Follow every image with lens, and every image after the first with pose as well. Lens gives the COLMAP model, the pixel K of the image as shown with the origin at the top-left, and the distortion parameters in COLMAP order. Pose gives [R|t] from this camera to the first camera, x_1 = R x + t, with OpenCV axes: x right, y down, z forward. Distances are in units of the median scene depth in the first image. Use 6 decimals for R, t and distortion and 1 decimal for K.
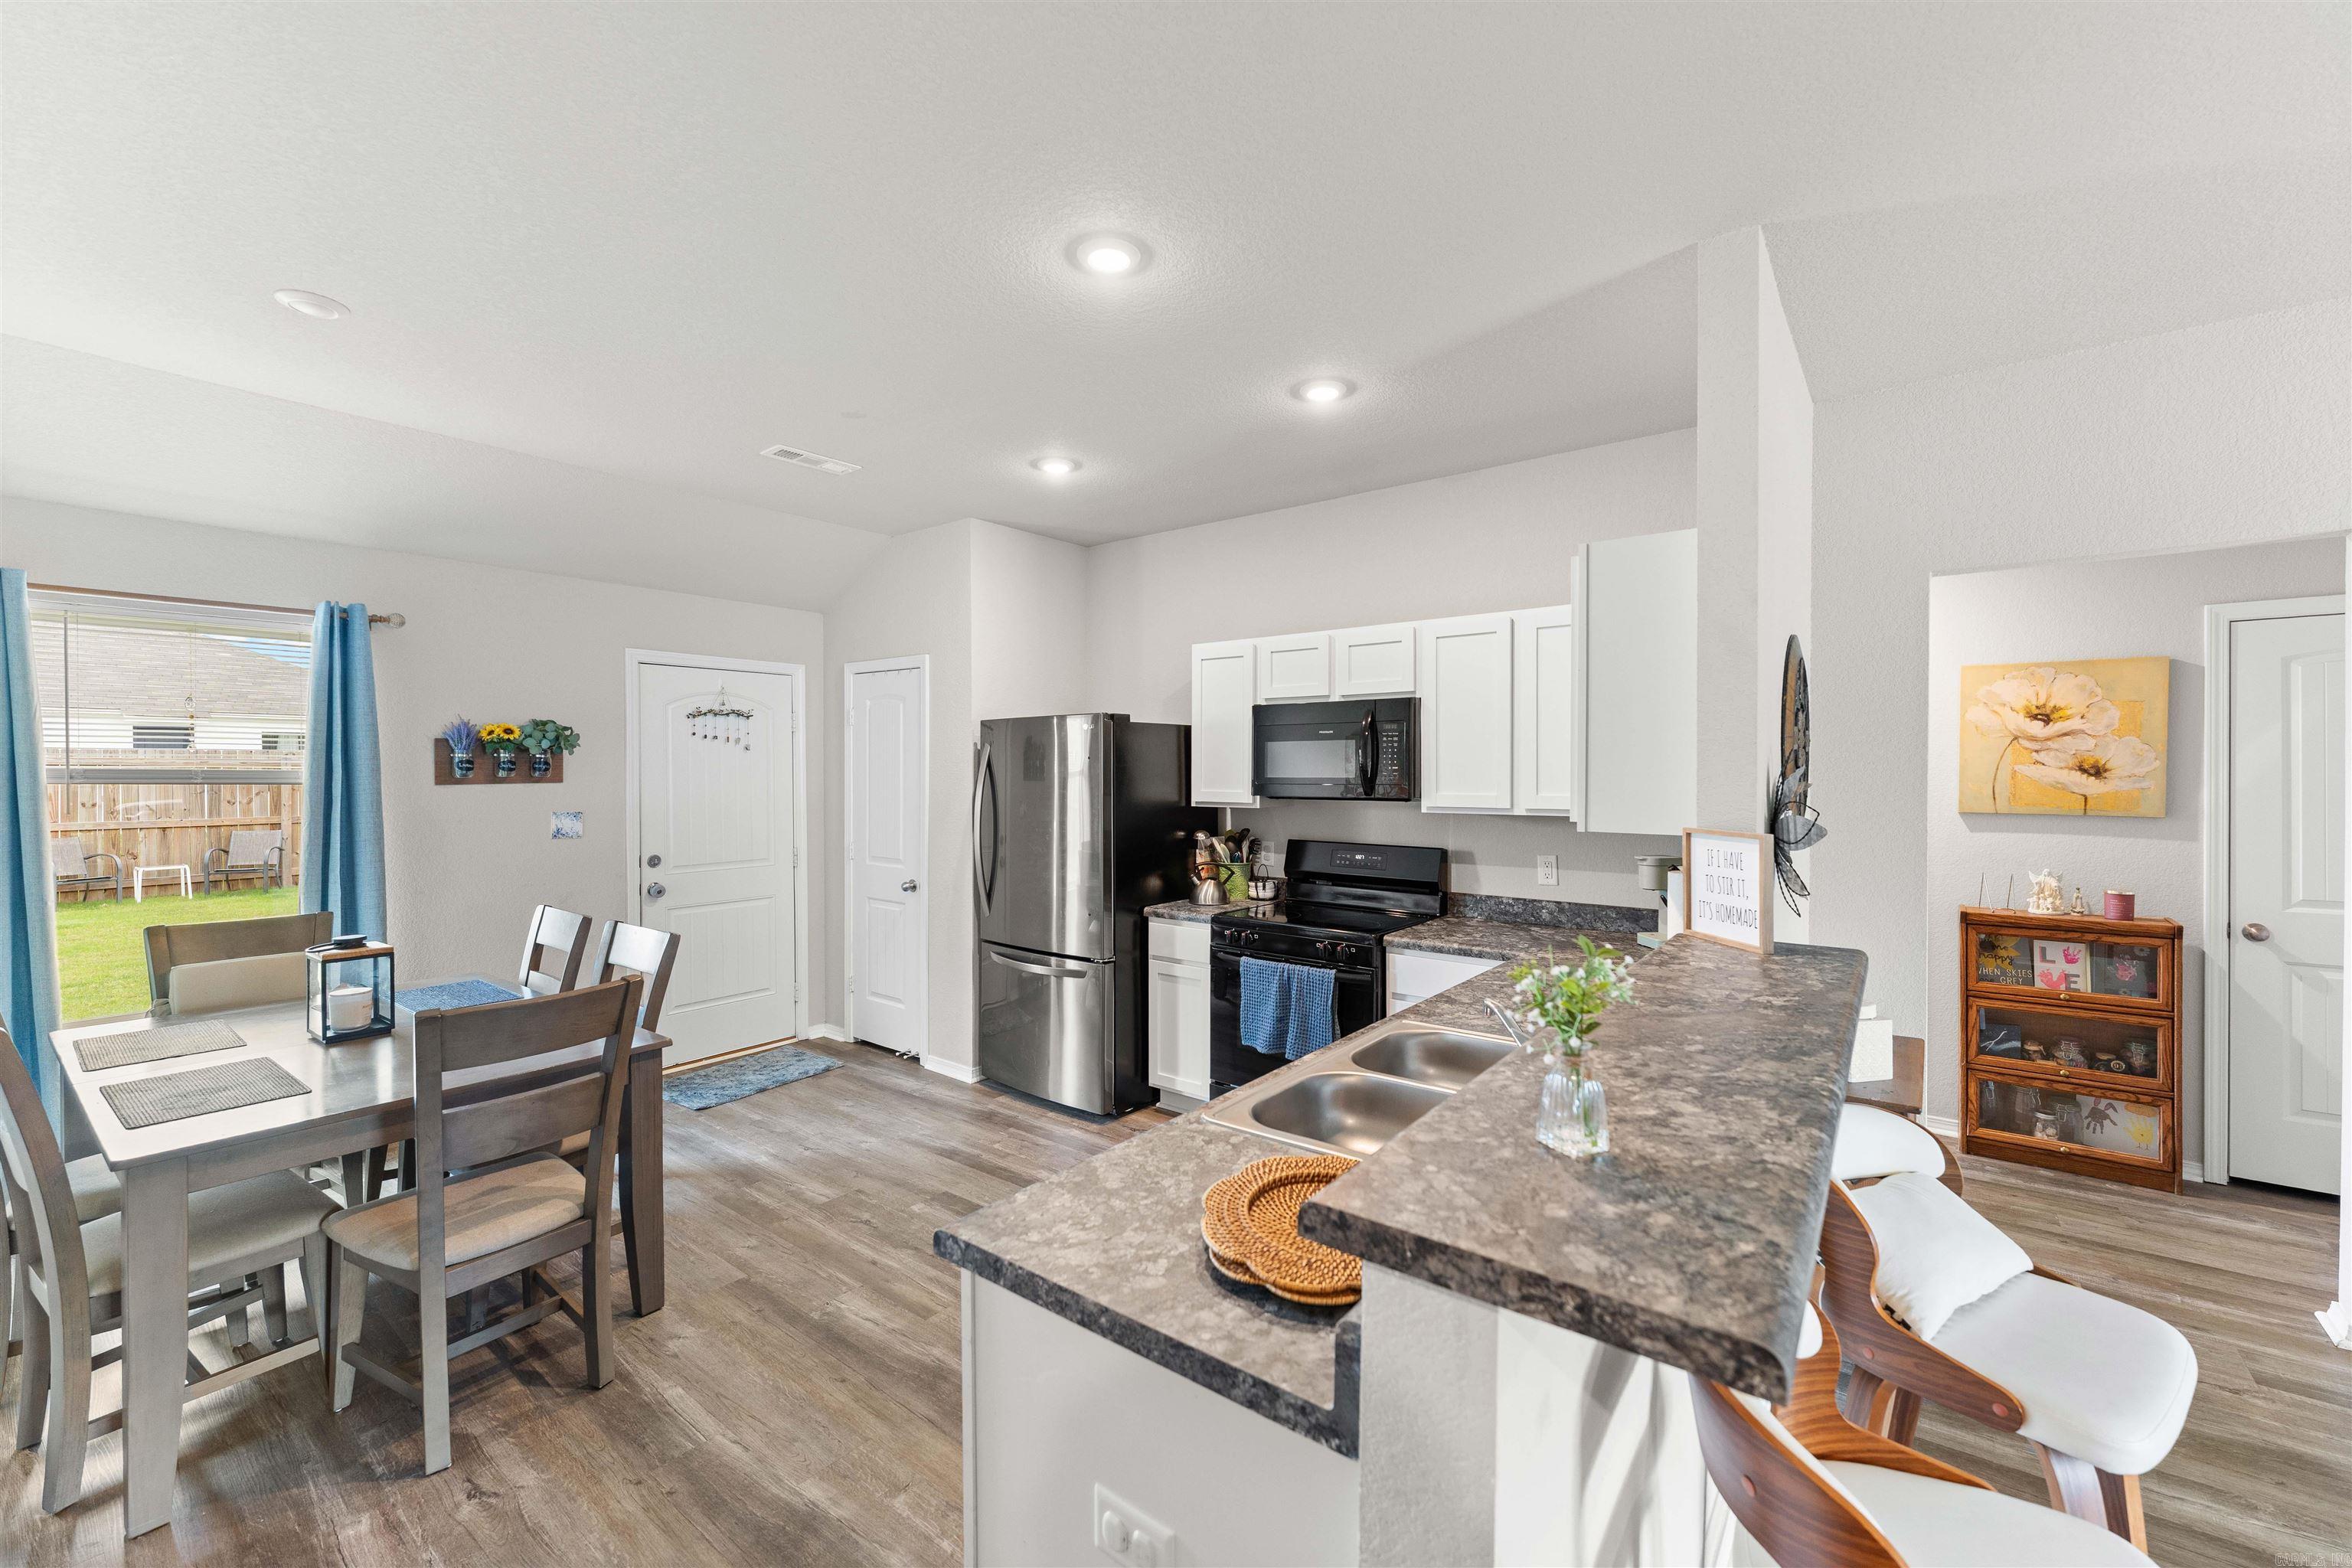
lens RADIAL K [[946.0, 0, 1180.8], [0, 946.0, 788.3], [0, 0, 1]] dist [-0.001583, -0.000009]
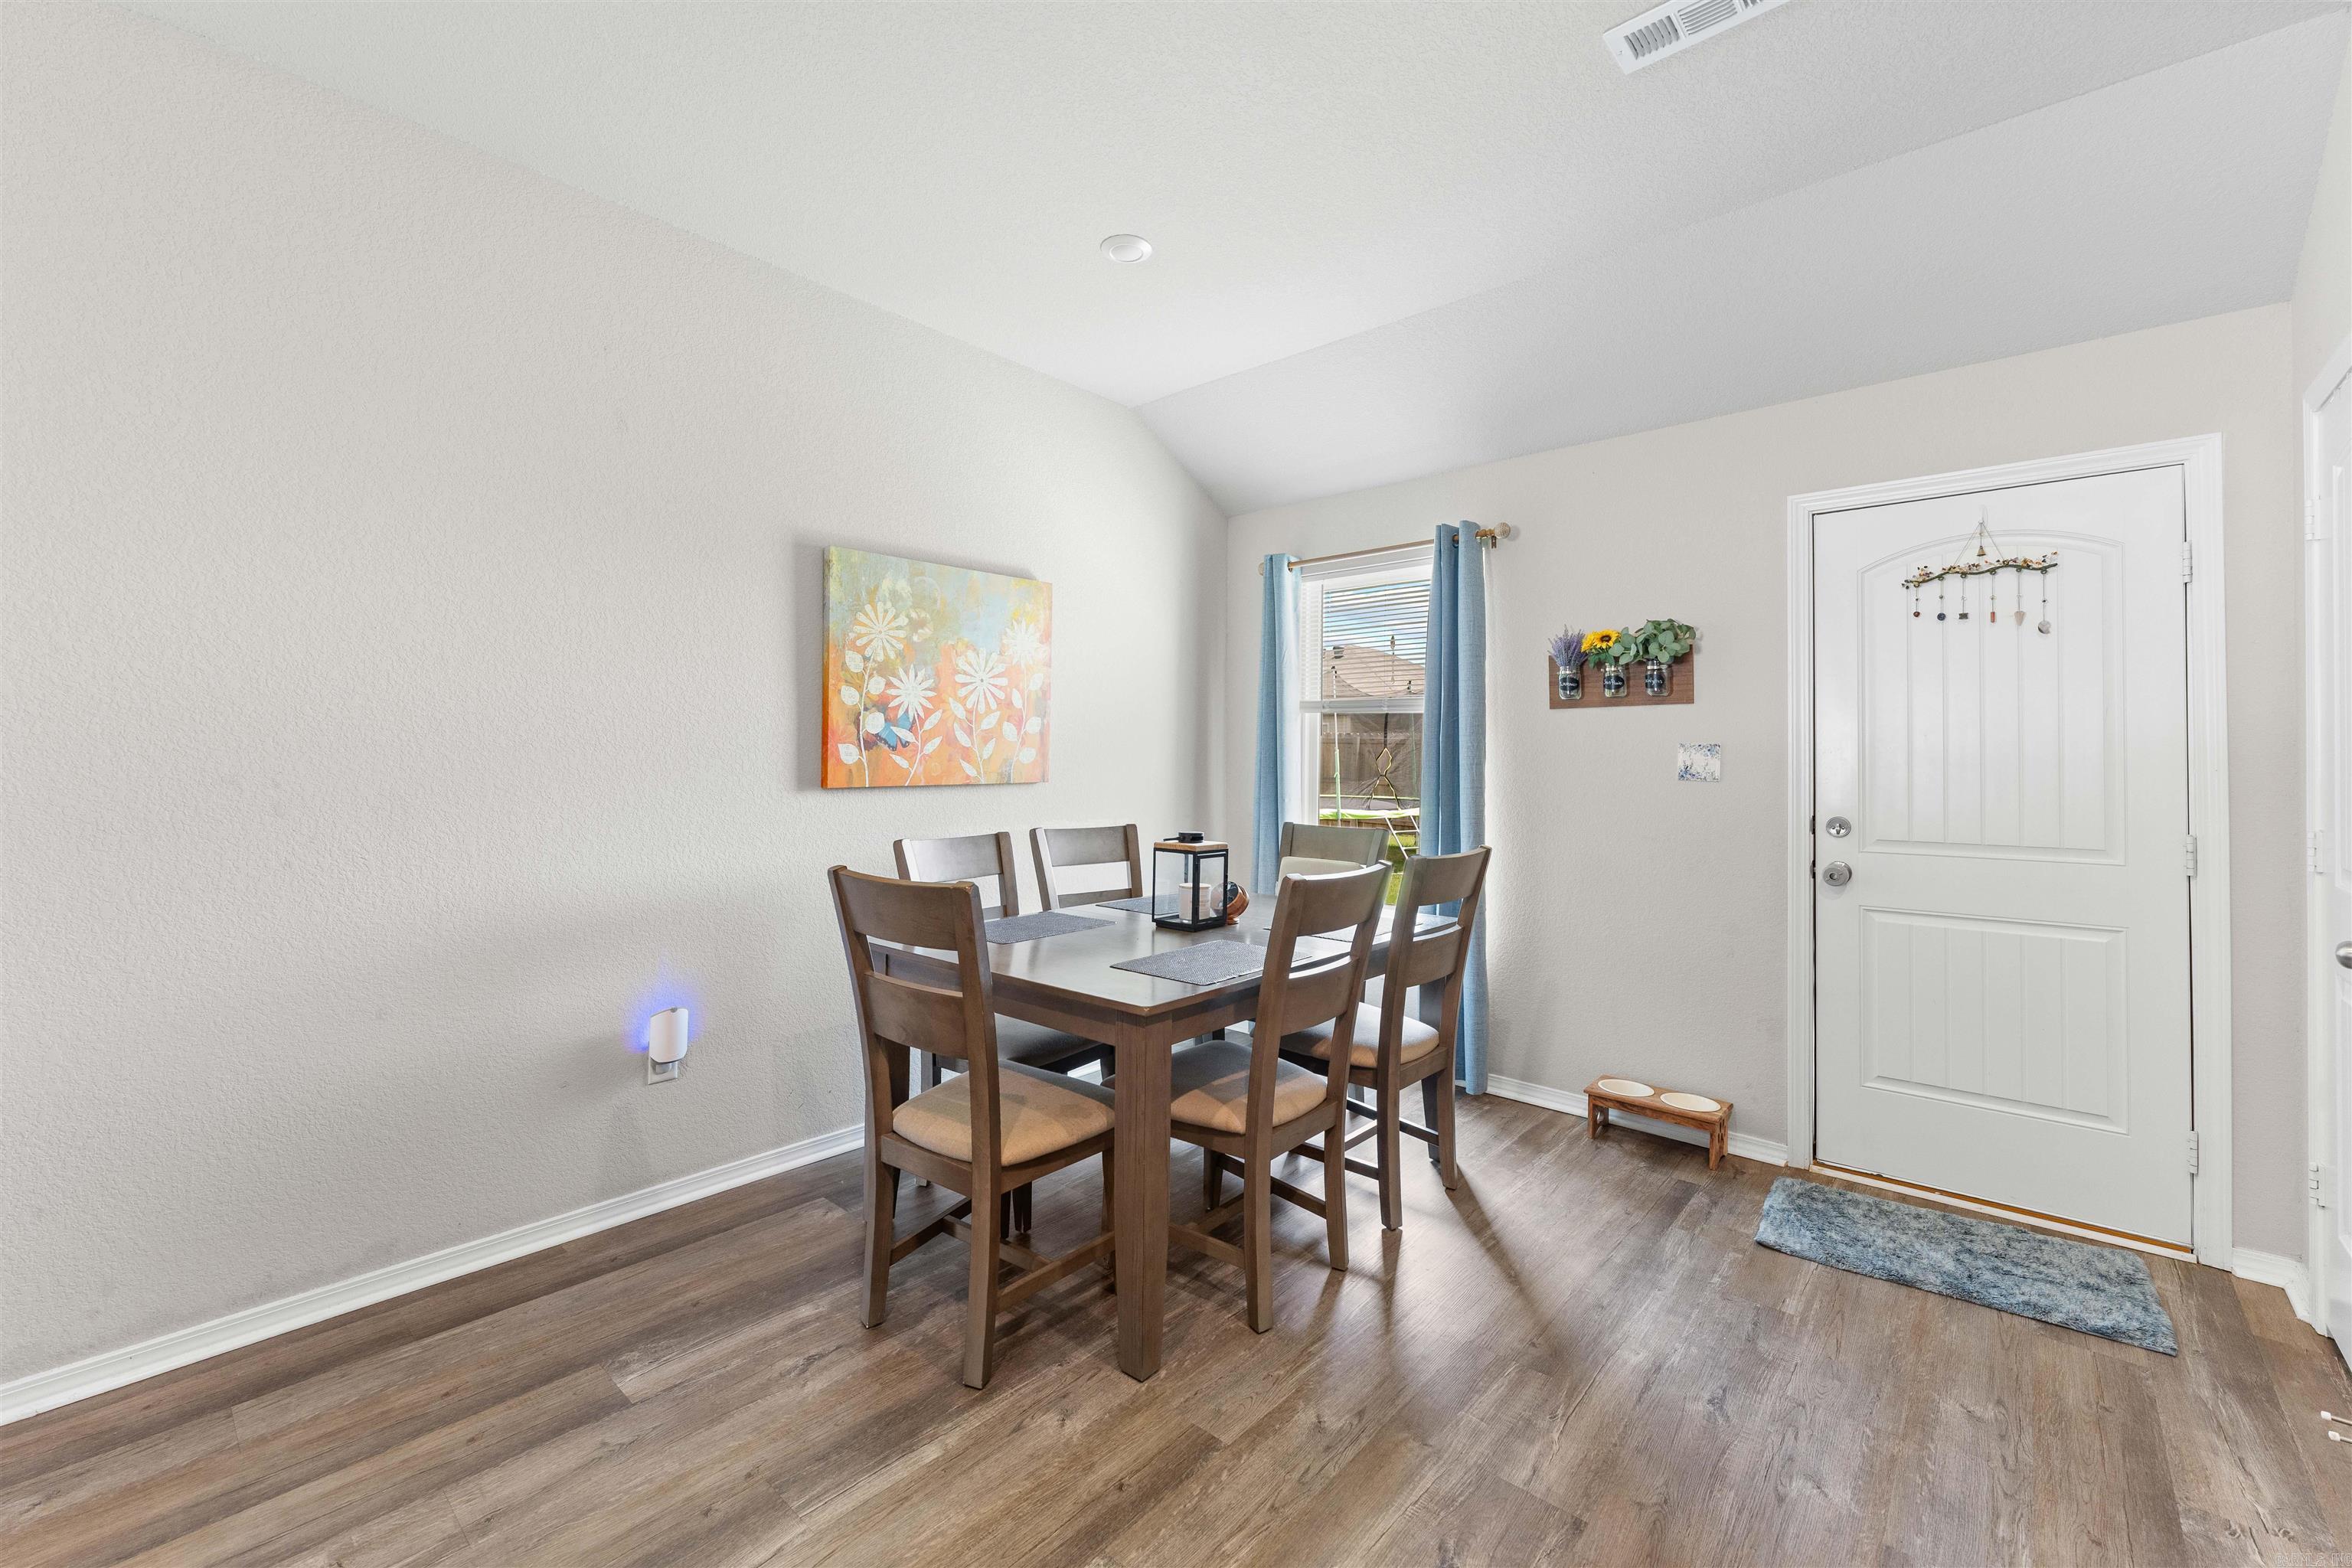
lens RADIAL K [[946.0, 0, 1157.0], [0, 946.0, 744.5], [0, 0, 1]] dist [-0.001583, -0.000009]
pose [[-0.068646, -0.022609, -0.997385, 0.101184], [-0.029638, 0.999348, -0.020613, 0.052501], [0.997201, 0.028146, -0.069272, 0.631562]]
